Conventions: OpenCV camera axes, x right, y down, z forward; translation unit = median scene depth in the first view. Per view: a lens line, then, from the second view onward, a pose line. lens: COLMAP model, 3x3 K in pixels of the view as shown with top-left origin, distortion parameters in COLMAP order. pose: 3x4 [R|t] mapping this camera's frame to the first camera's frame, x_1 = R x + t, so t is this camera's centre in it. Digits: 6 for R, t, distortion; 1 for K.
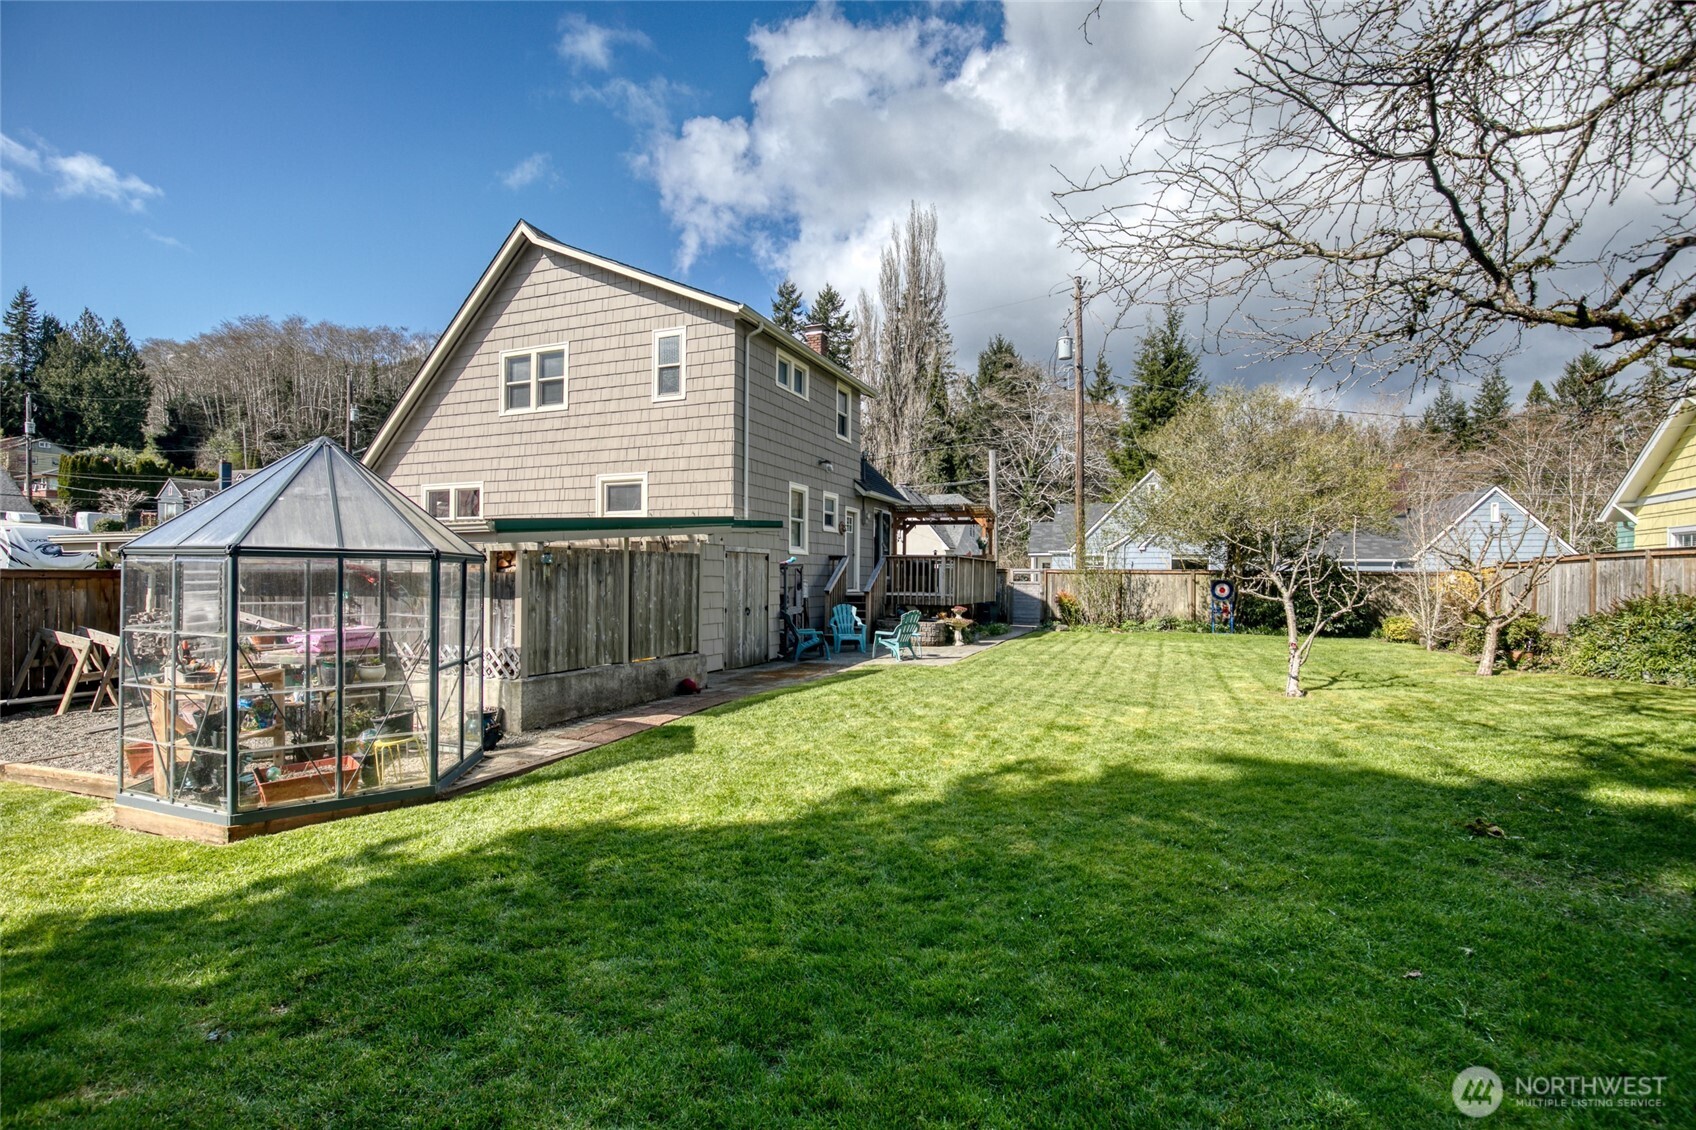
lens RADIAL K [[793.2, 0, 877.0], [0, 793.2, 574.5], [0, 0, 1]] dist [-0.028163, 0.000701]
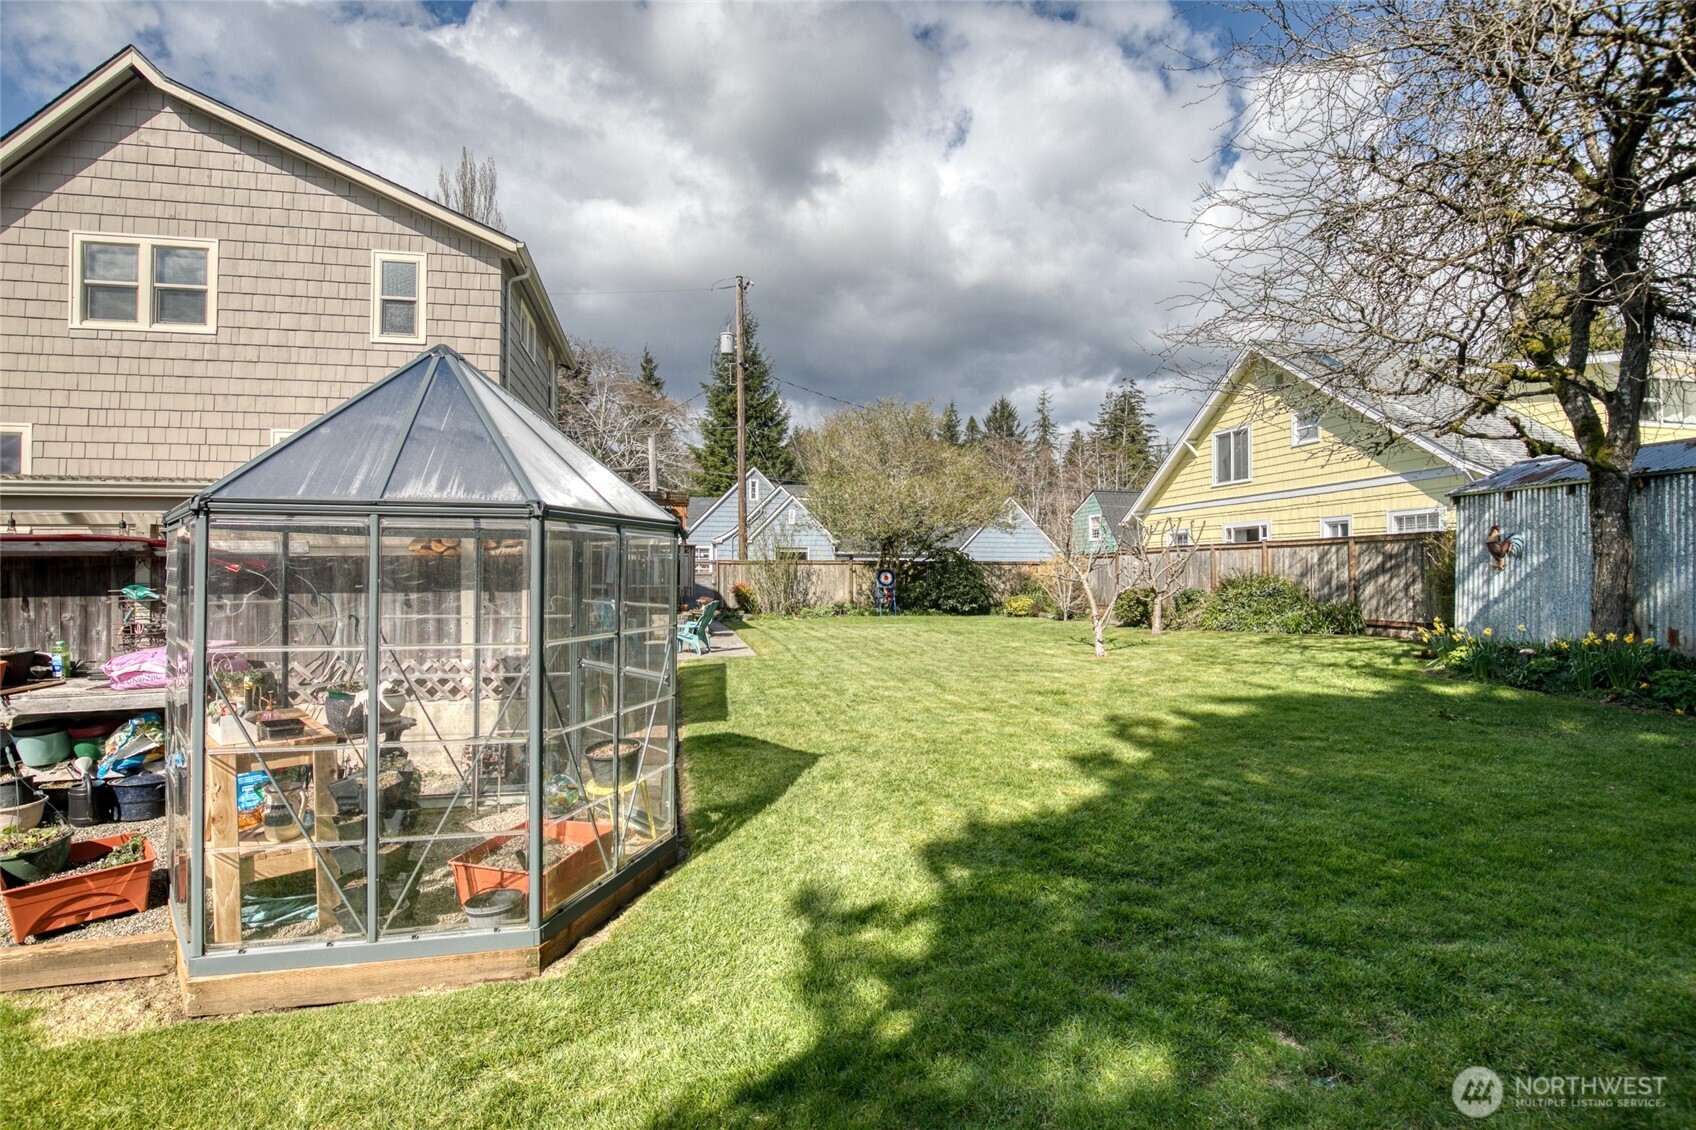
lens RADIAL K [[793.9, 0, 848.0], [0, 793.9, 565.0], [0, 0, 1]] dist [-0.038332, 0.010327]
pose [[0.832251, -0.003933, 0.554385, -0.306773], [0.006708, 0.999973, -0.002977, 0.005333], [-0.554358, 0.006196, 0.832255, 0.101836]]
